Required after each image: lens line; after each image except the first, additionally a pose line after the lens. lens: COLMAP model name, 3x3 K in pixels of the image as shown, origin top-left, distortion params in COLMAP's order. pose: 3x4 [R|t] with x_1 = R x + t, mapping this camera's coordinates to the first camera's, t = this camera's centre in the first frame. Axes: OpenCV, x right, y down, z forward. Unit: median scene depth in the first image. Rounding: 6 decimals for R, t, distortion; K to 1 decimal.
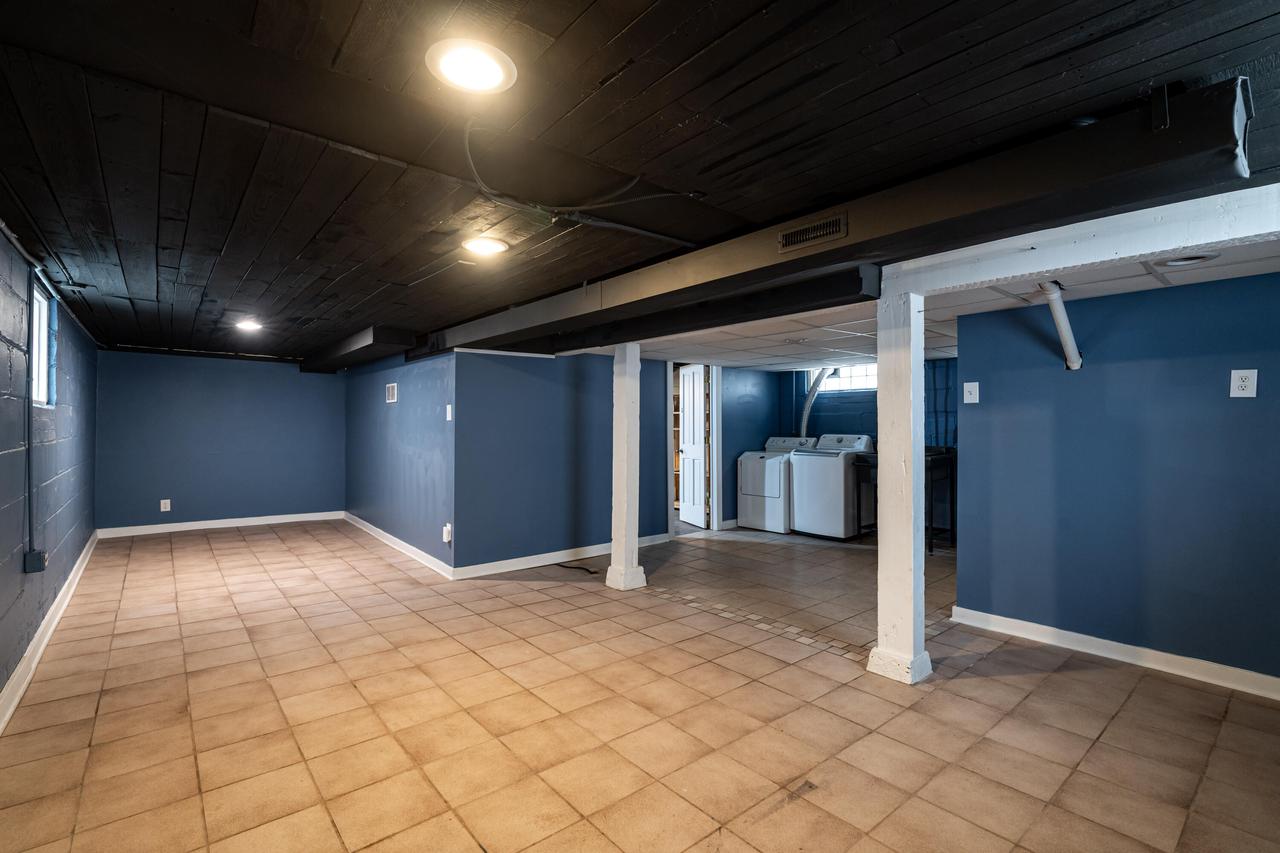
lens RADIAL K [[576.8, 0, 640.0], [0, 576.8, 426.5], [0, 0, 1]] dist [0.001425, 0.000031]
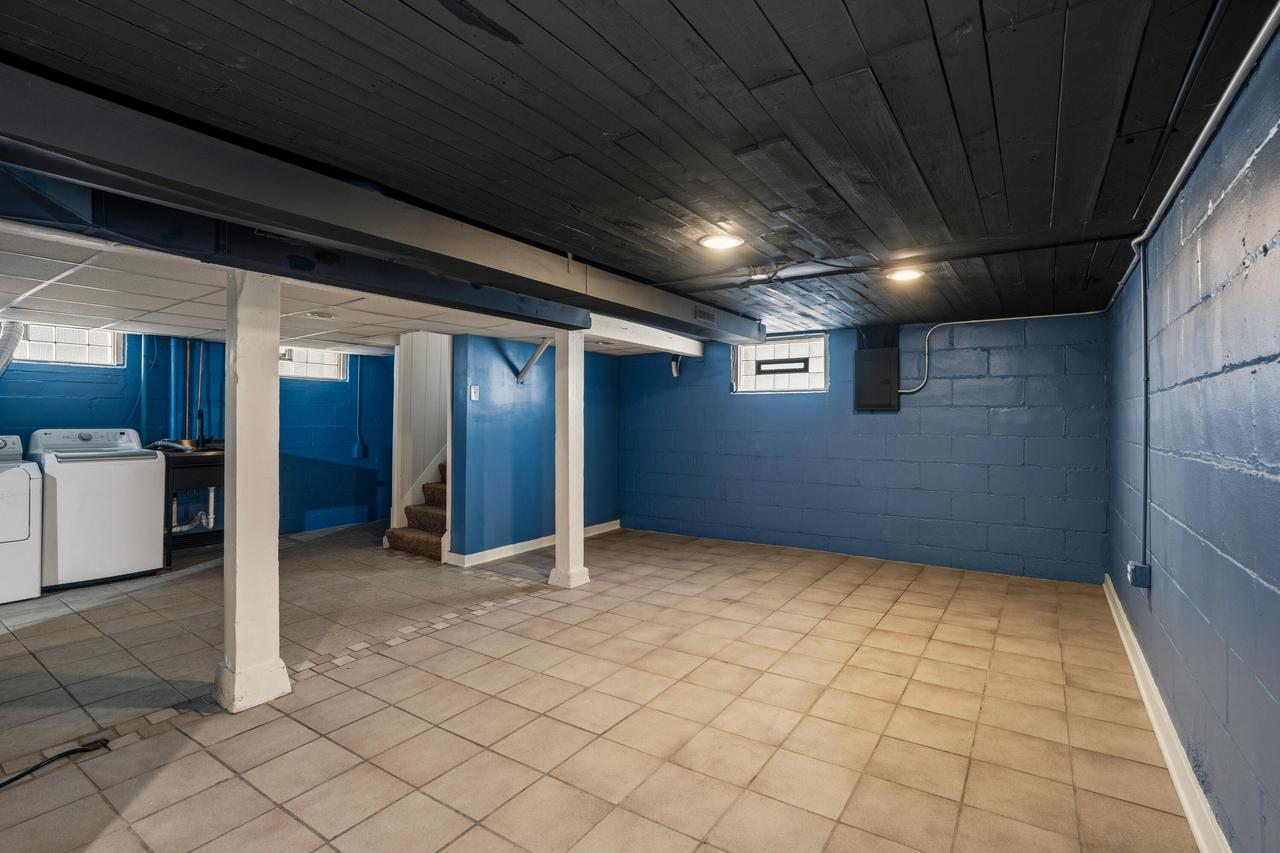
lens RADIAL K [[591.5, 0, 638.1], [0, 591.5, 423.5], [0, 0, 1]] dist [-0.042857, 0.020791]
pose [[-0.266340, -0.006952, 0.963854, -1.035475], [-0.006338, 0.999965, 0.005461, 0.000702], [-0.963858, -0.004654, -0.266375, 1.195455]]
